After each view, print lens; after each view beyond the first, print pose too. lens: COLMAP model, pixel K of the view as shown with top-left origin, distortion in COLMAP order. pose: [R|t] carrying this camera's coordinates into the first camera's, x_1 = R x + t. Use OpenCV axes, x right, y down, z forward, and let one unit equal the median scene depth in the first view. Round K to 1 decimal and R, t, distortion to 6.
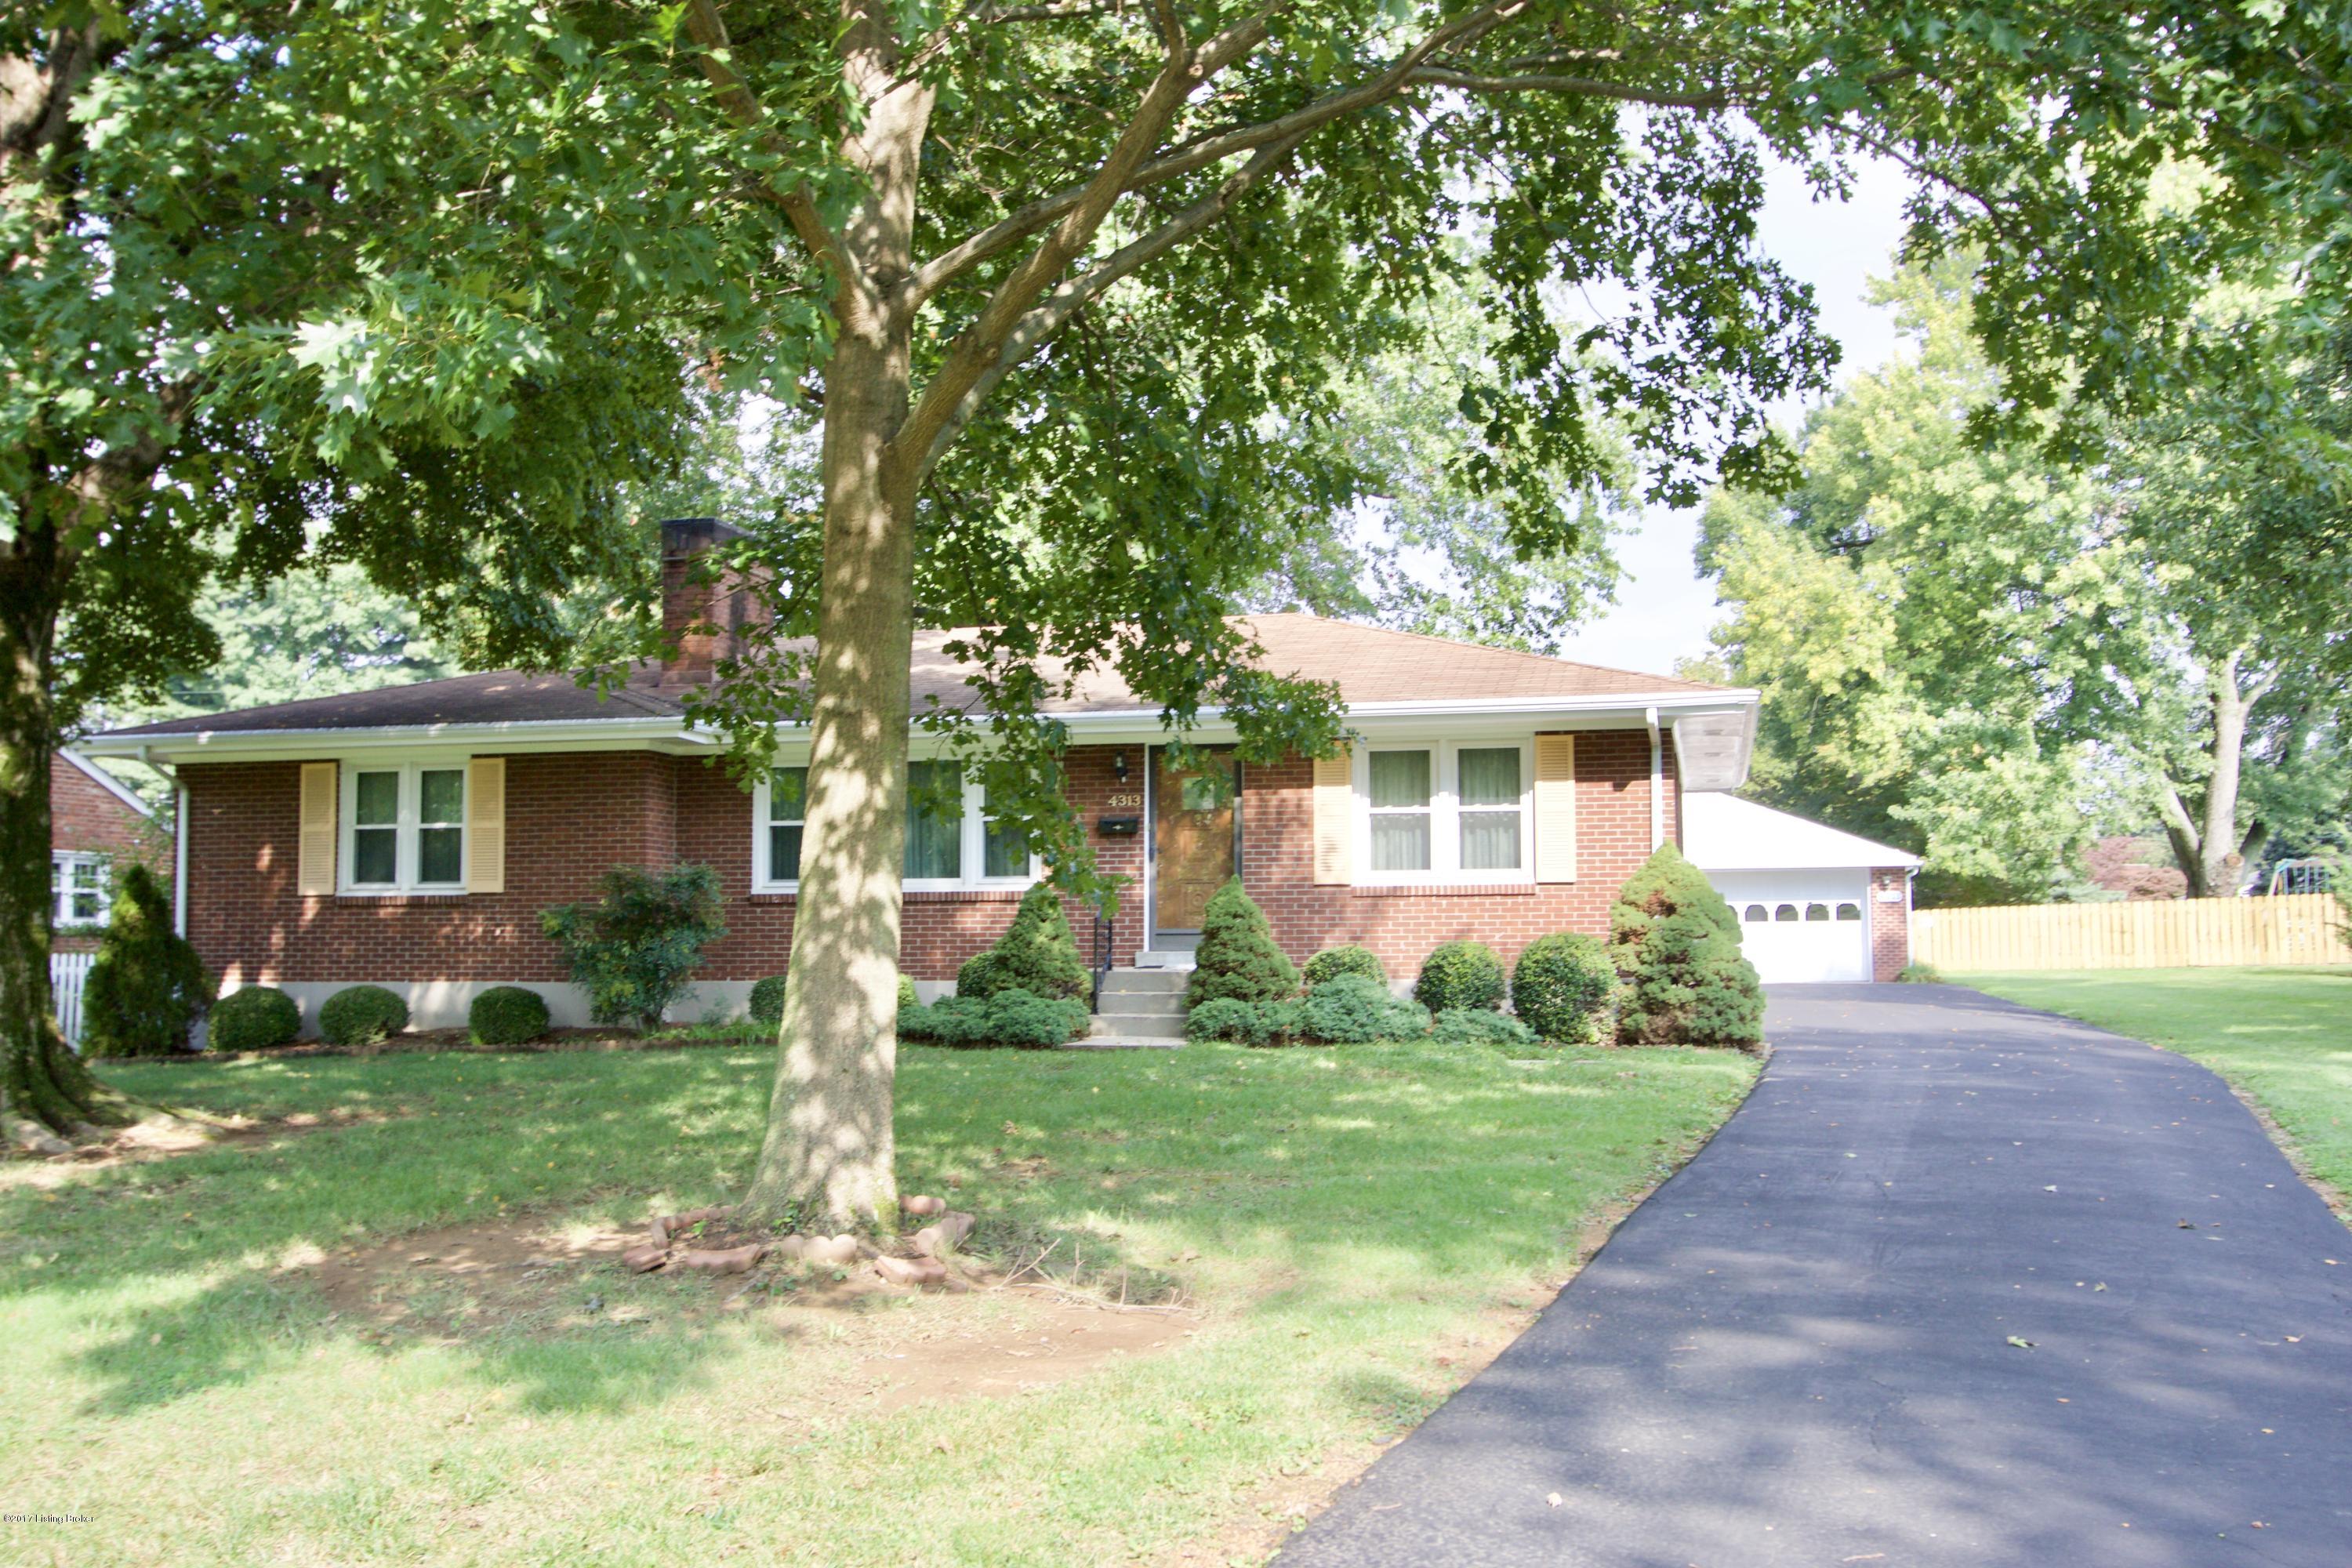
lens RADIAL K [[2362.3, 0, 1177.3], [0, 2362.3, 786.3], [0, 0, 1]] dist [0.036226, 0.000000]
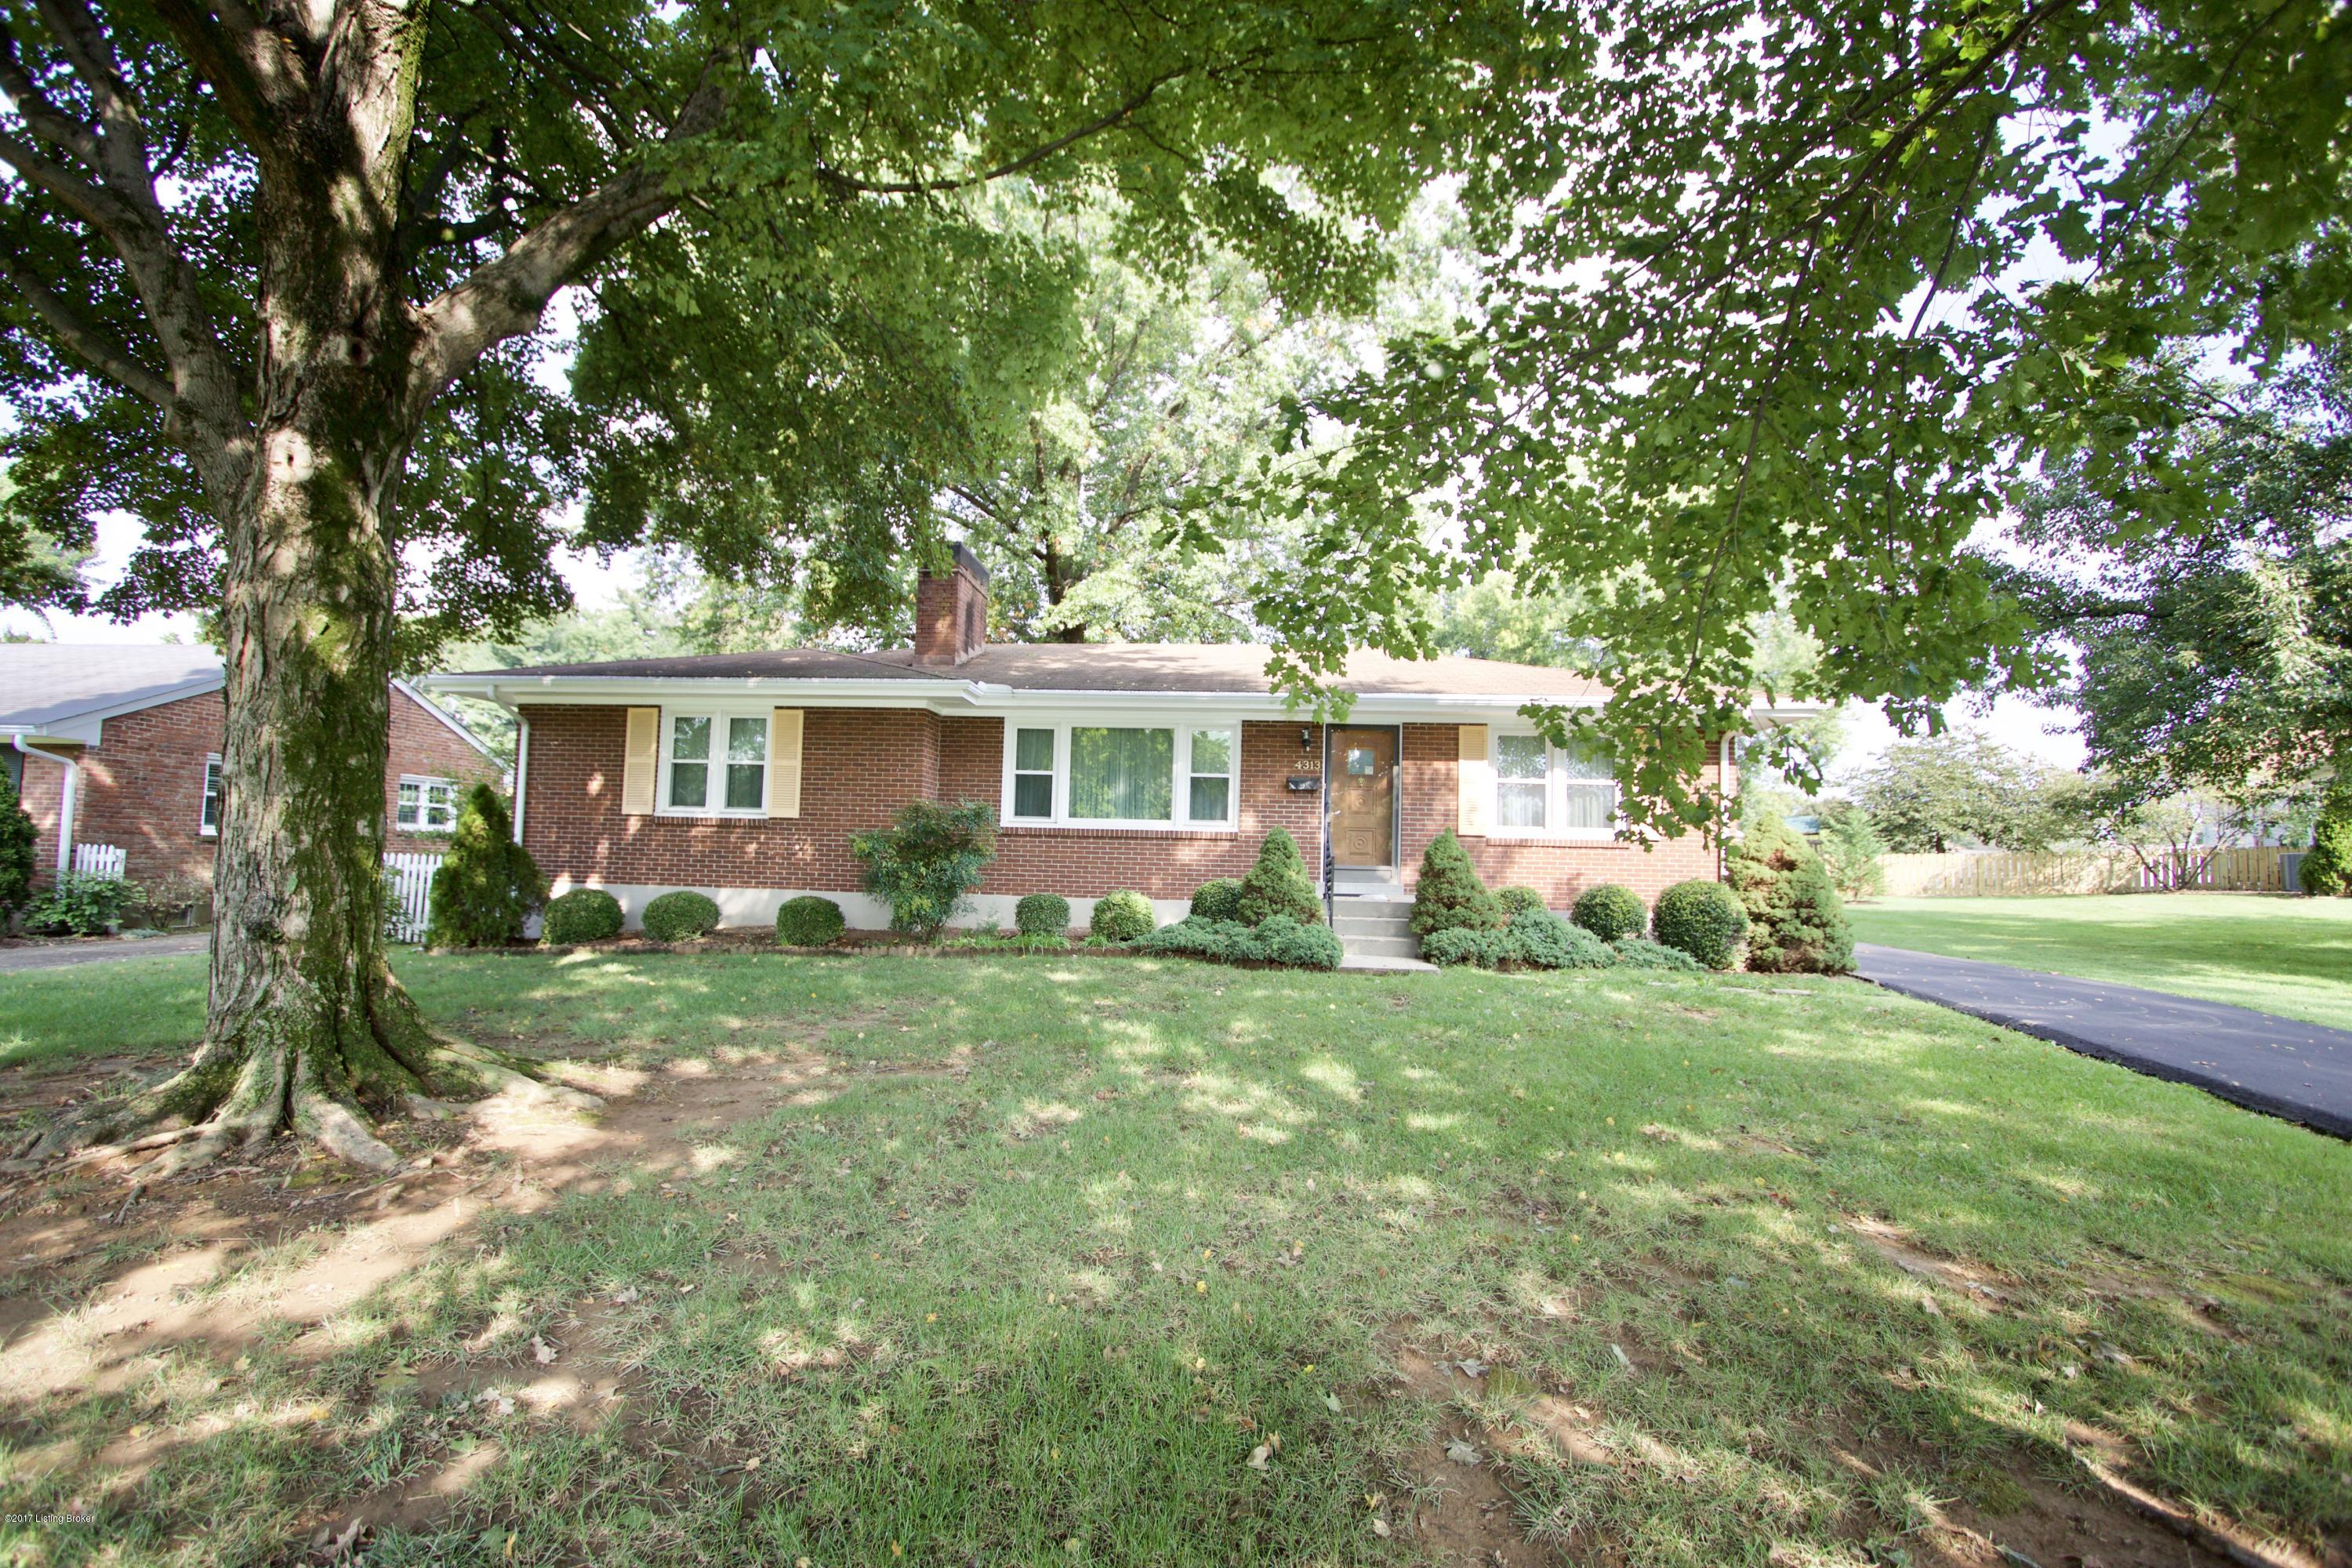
lens RADIAL K [[1098.8, 0, 1171.8], [0, 1098.8, 779.0], [0, 0, 1]] dist [-0.003559, -0.000371]
pose [[0.986619, 0.042598, 0.157382, -0.187097], [-0.041876, 0.999092, -0.007903, 0.021222], [-0.157575, 0.001206, 0.987506, 0.410205]]
